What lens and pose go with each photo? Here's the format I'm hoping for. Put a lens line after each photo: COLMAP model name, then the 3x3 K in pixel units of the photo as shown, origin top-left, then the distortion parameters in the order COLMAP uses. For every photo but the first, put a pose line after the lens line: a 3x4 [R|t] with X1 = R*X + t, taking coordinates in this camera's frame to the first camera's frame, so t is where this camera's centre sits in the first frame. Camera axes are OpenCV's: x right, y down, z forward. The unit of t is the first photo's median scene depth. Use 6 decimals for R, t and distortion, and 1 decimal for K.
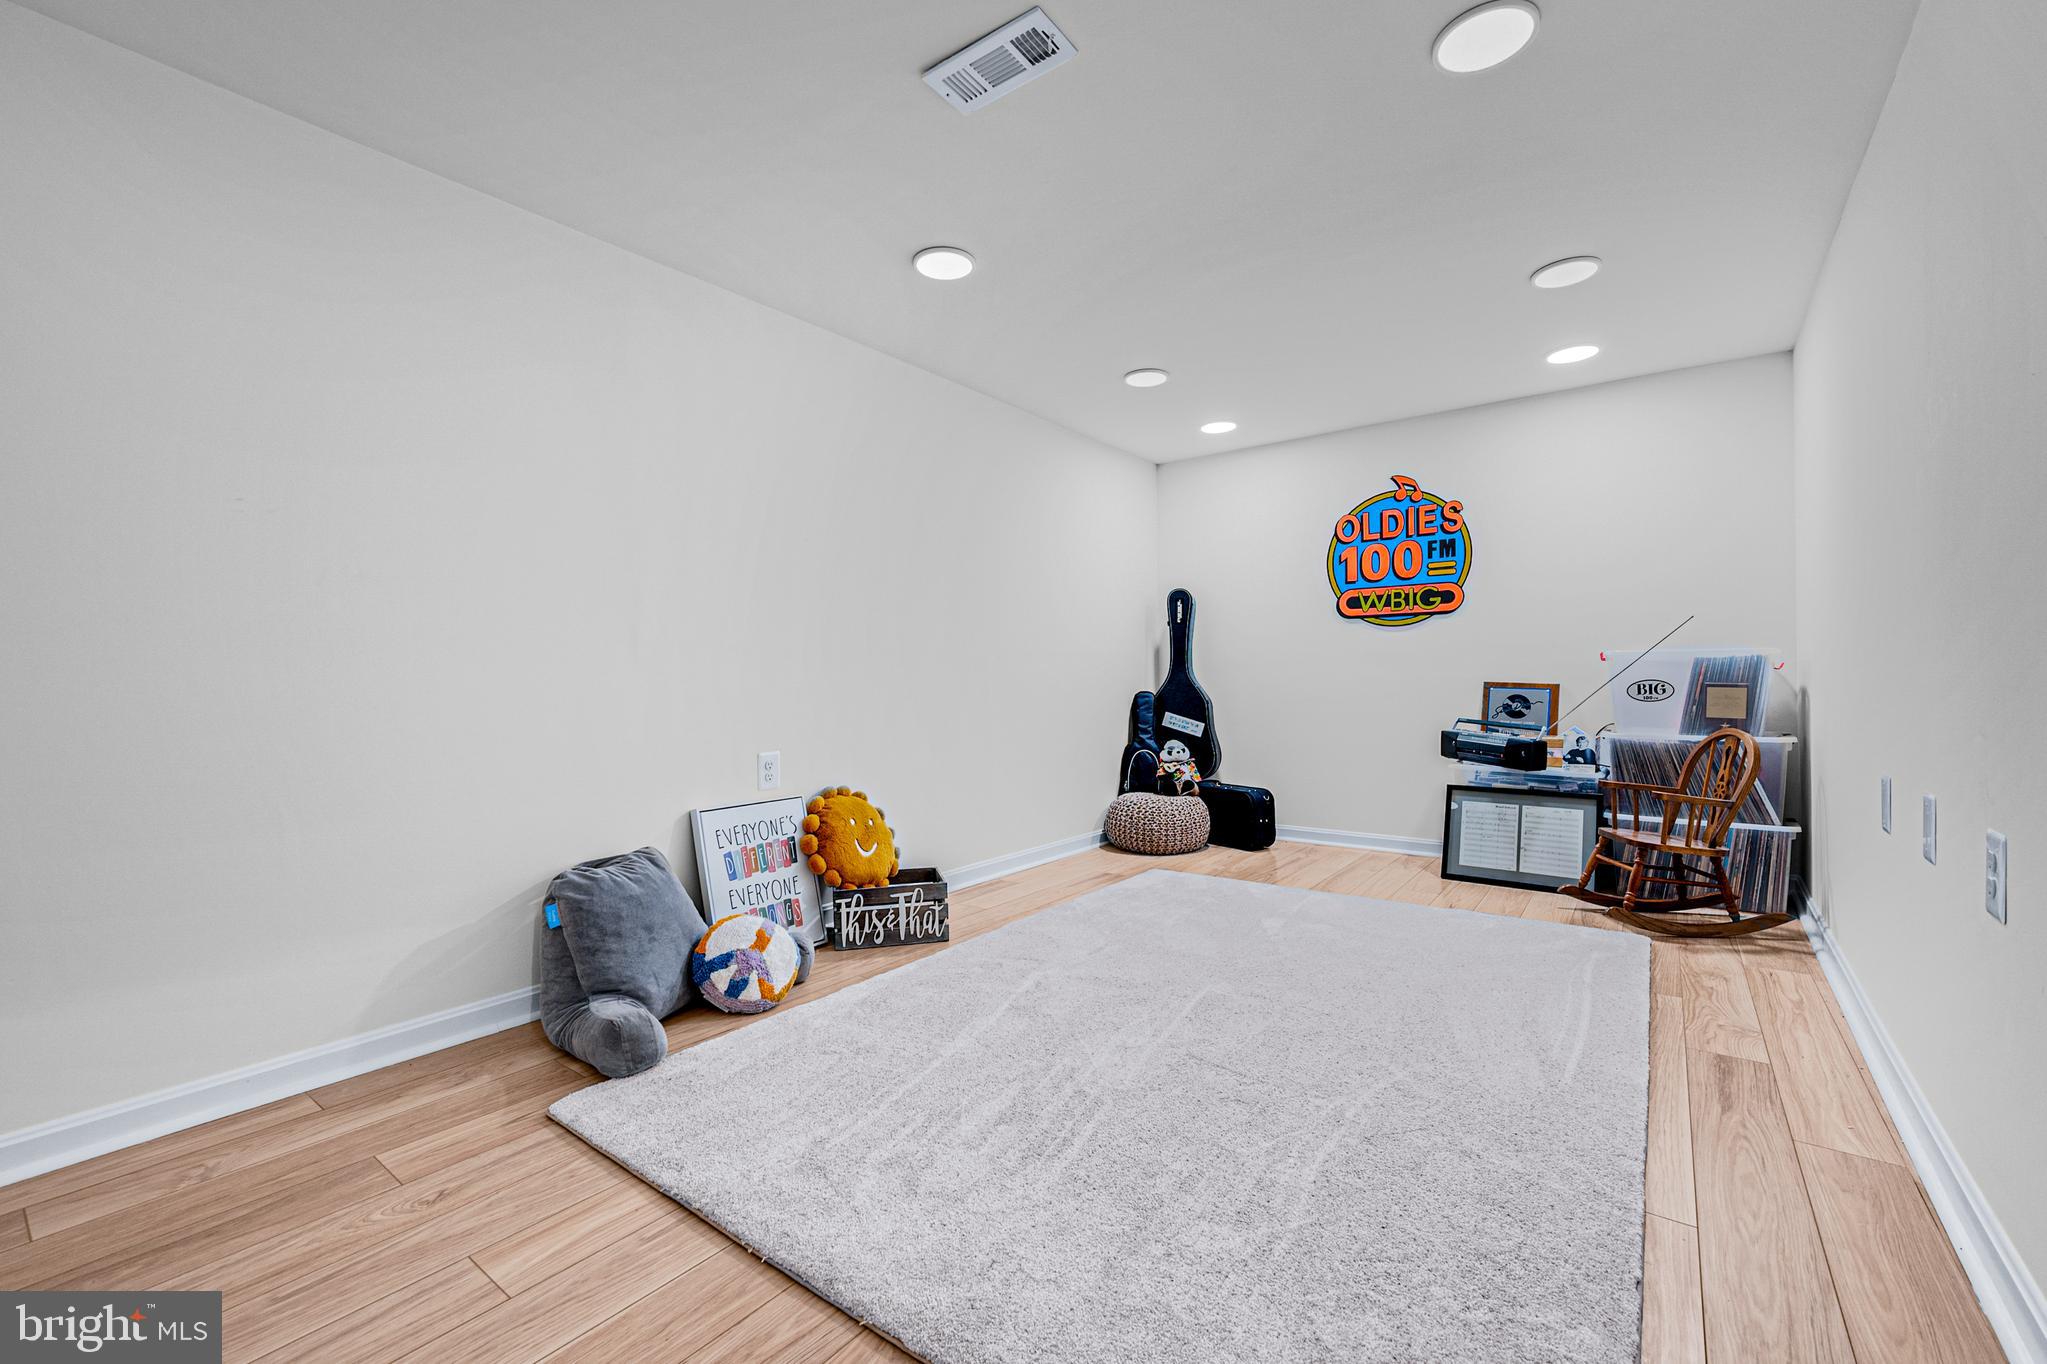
lens RADIAL K [[842.7, 0, 1023.5], [0, 842.7, 682.0], [0, 0, 1]] dist [0.001530, 0.000229]
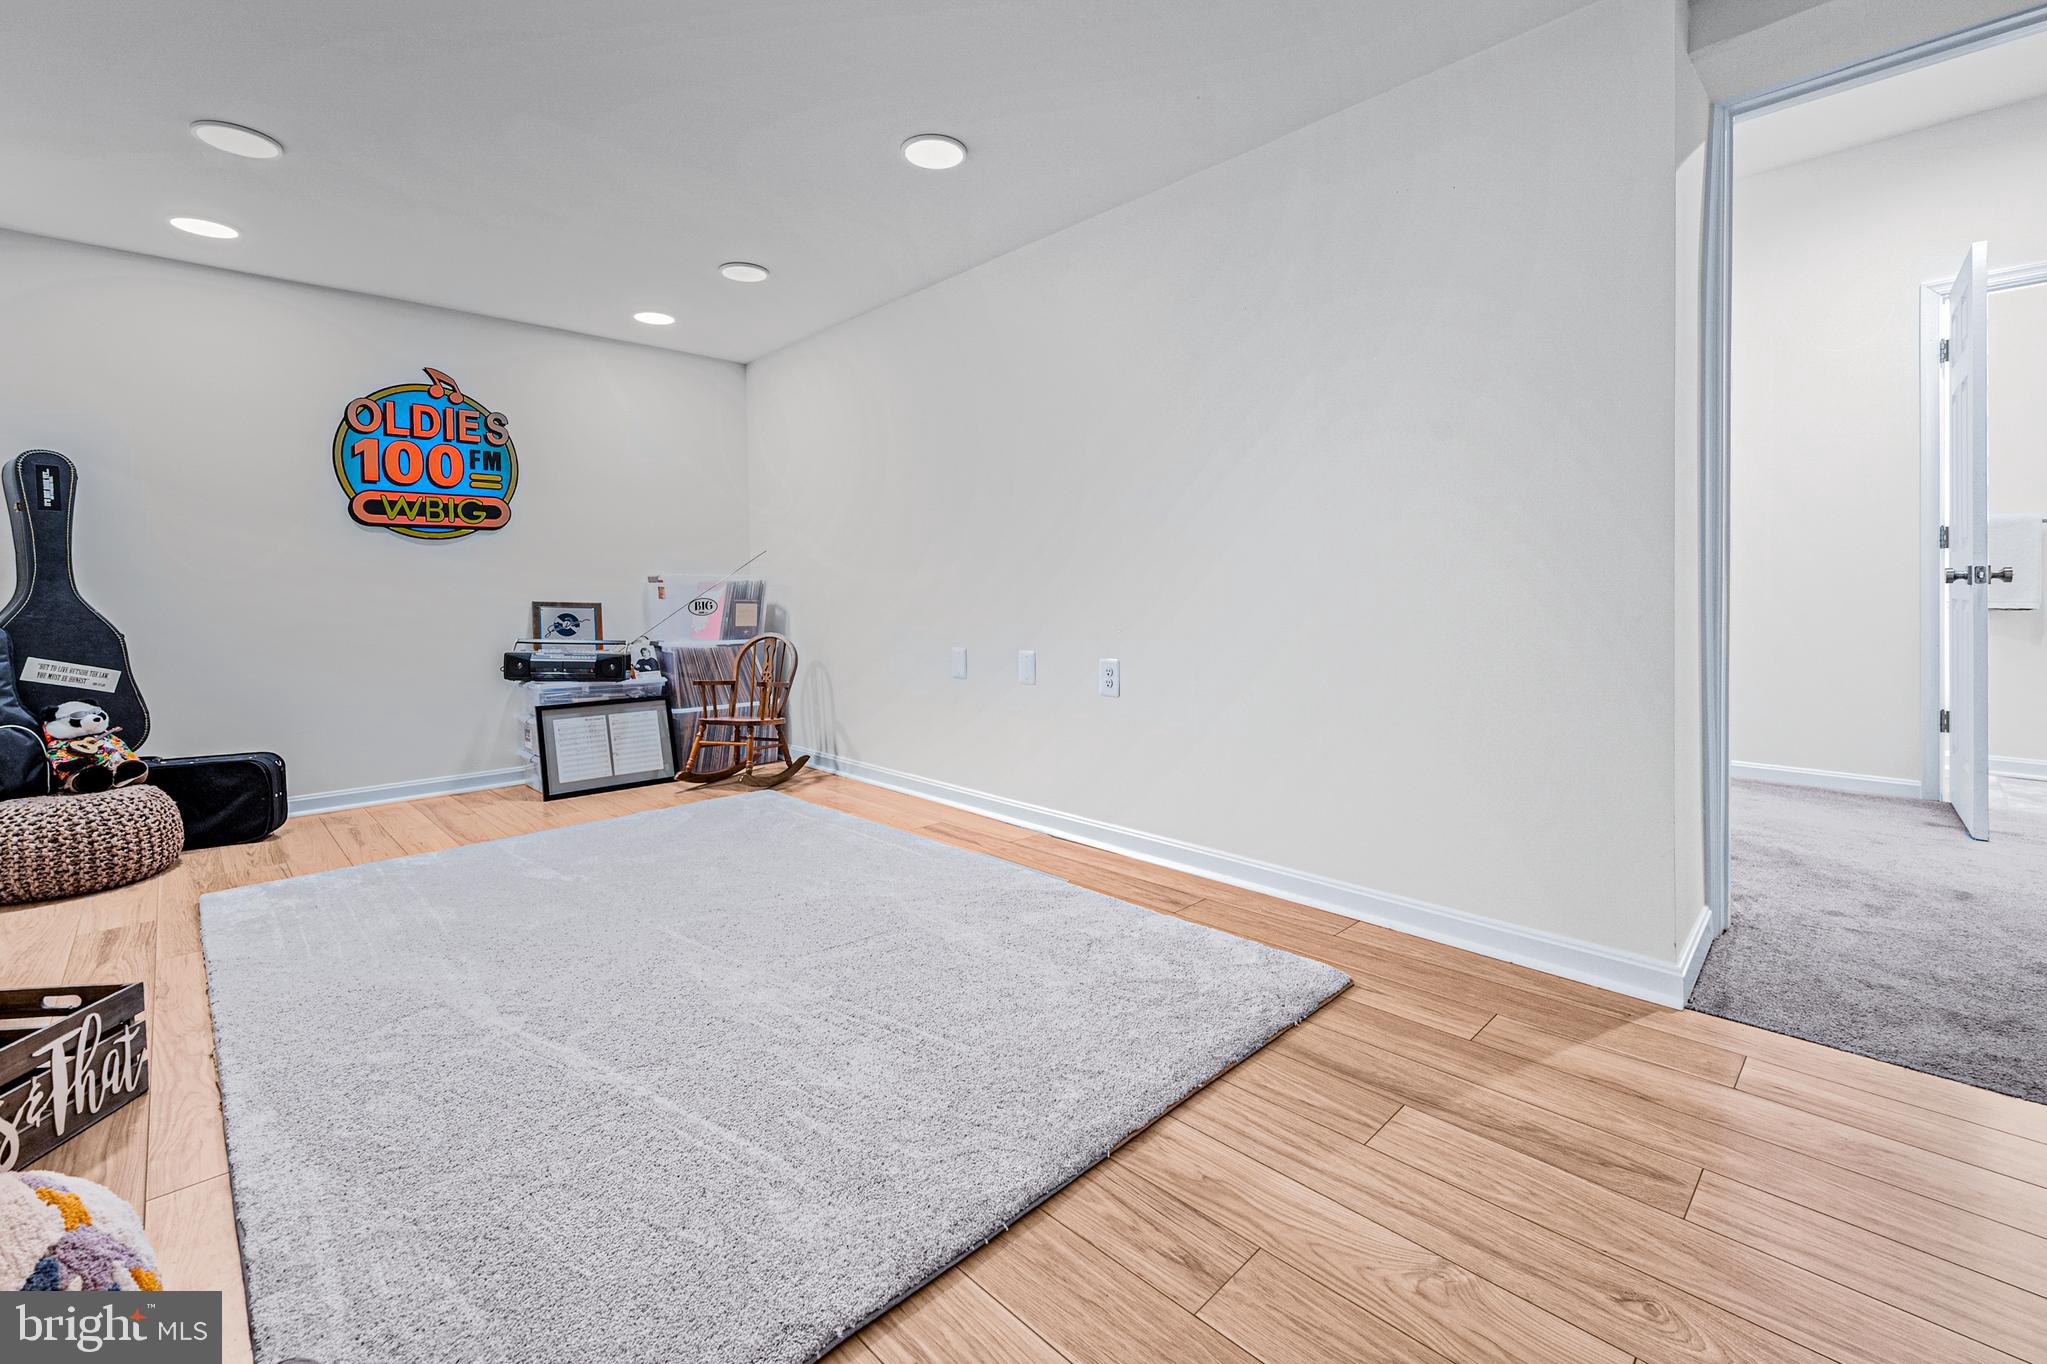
lens RADIAL K [[883.5, 0, 1024.5], [0, 883.5, 593.1], [0, 0, 1]] dist [-0.000084, -0.000364]
pose [[0.151846, 0.005592, 0.988388, -0.387287], [0.010933, 0.999913, -0.007337, 0.003724], [-0.988344, 0.011921, 0.151772, 0.258021]]
